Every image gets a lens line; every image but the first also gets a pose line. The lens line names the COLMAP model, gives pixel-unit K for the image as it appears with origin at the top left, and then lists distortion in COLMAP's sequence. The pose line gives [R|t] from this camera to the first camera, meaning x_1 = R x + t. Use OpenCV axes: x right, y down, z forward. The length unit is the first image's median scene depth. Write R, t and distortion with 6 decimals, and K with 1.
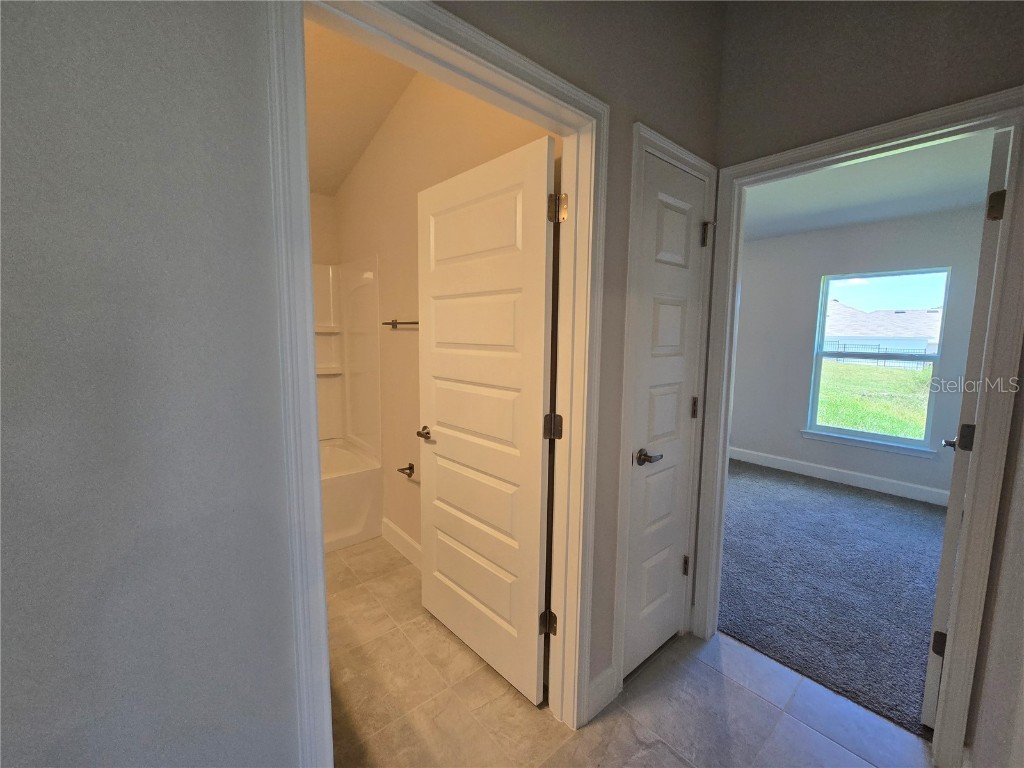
lens RADIAL K [[423.9, 0, 518.9], [0, 423.9, 380.6], [0, 0, 1]] dist [-0.001812, 0.001962]
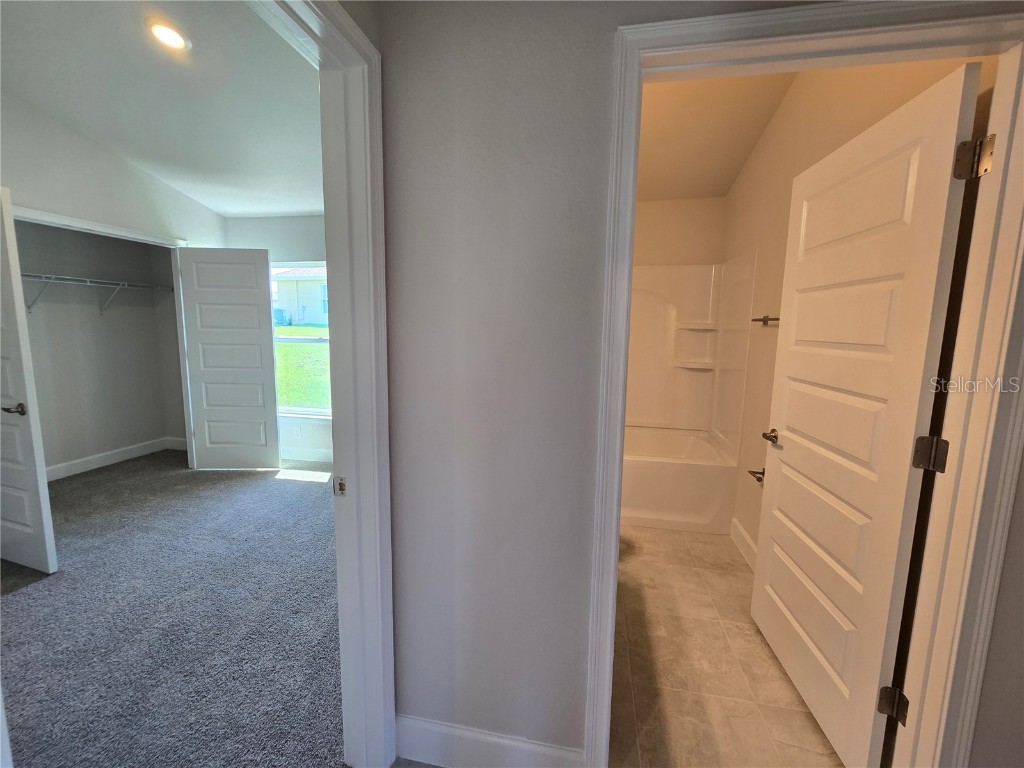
lens RADIAL K [[423.9, 0, 518.2], [0, 423.9, 382.5], [0, 0, 1]] dist [-0.001812, 0.001962]
pose [[0.632165, 0.106138, -0.767530, 0.141811], [-0.099790, 0.993477, 0.055193, 0.010903], [0.768381, 0.041700, 0.638633, -0.041272]]
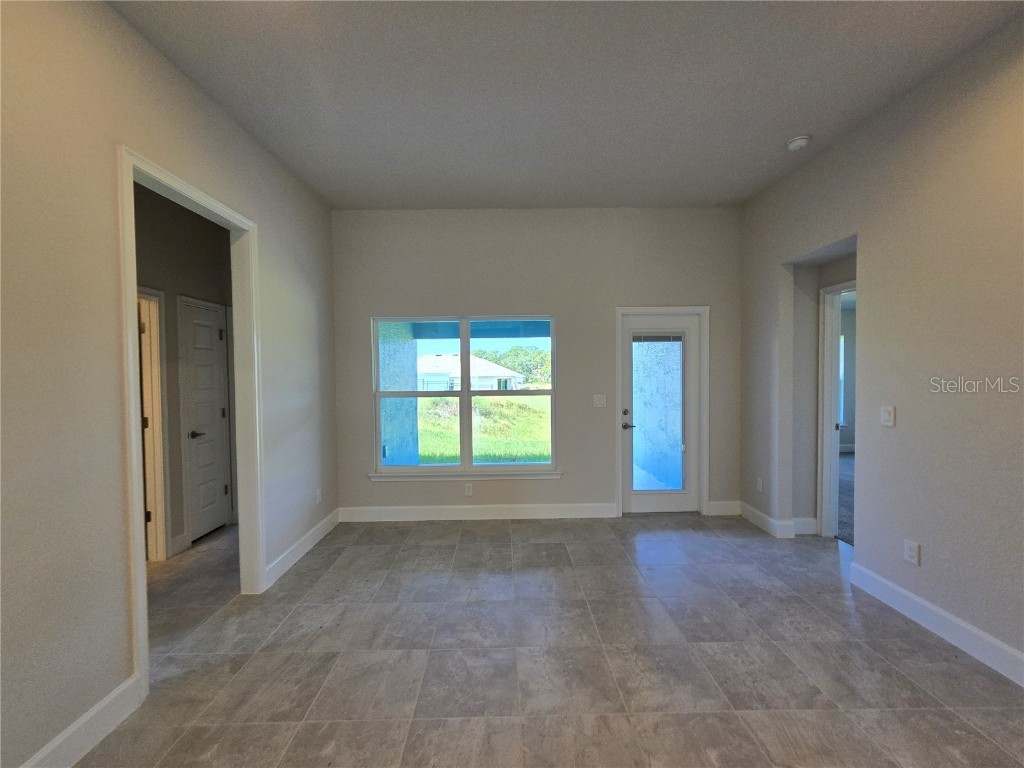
lens RADIAL K [[423.9, 0, 510.2], [0, 423.9, 385.4], [0, 0, 1]] dist [-0.001812, 0.001962]
pose [[0.642621, -0.040985, 0.765088, -0.302266], [0.100807, 0.994410, -0.031401, 0.144335], [-0.759524, 0.097305, 0.643160, -1.557158]]
